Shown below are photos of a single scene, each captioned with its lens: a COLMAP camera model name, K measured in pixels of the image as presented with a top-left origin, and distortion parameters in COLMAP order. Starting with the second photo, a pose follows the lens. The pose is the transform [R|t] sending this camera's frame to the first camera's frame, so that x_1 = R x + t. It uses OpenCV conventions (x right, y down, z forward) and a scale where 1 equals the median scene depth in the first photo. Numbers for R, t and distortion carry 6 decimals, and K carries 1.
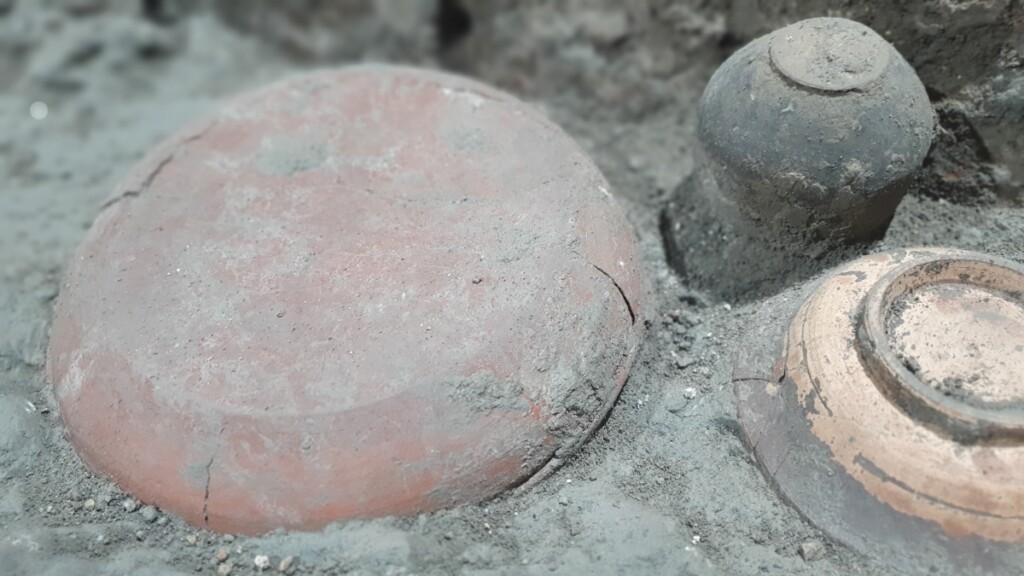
lens RADIAL K [[827.8, 0, 512.0], [0, 827.8, 288.0], [0, 0, 1]] dist [0.001373, -0.000281]
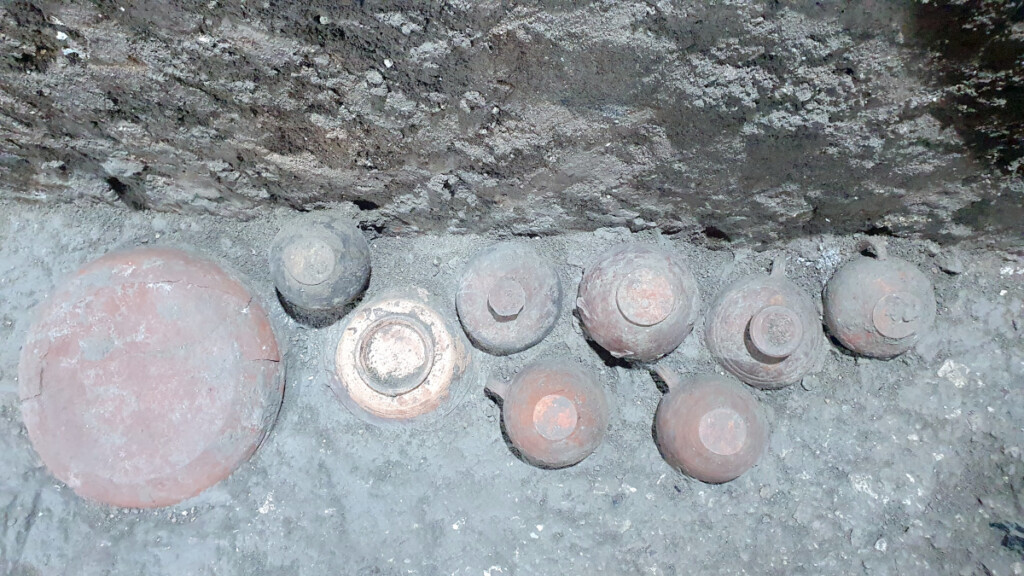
lens RADIAL K [[827.8, 0, 512.0], [0, 827.8, 288.0], [0, 0, 1]] dist [0.001373, -0.000281]
pose [[0.930484, -0.355124, 0.089924, 0.703441], [0.232421, 0.762026, 0.604397, -1.566810], [-0.283161, -0.541482, 0.791592, -1.090345]]
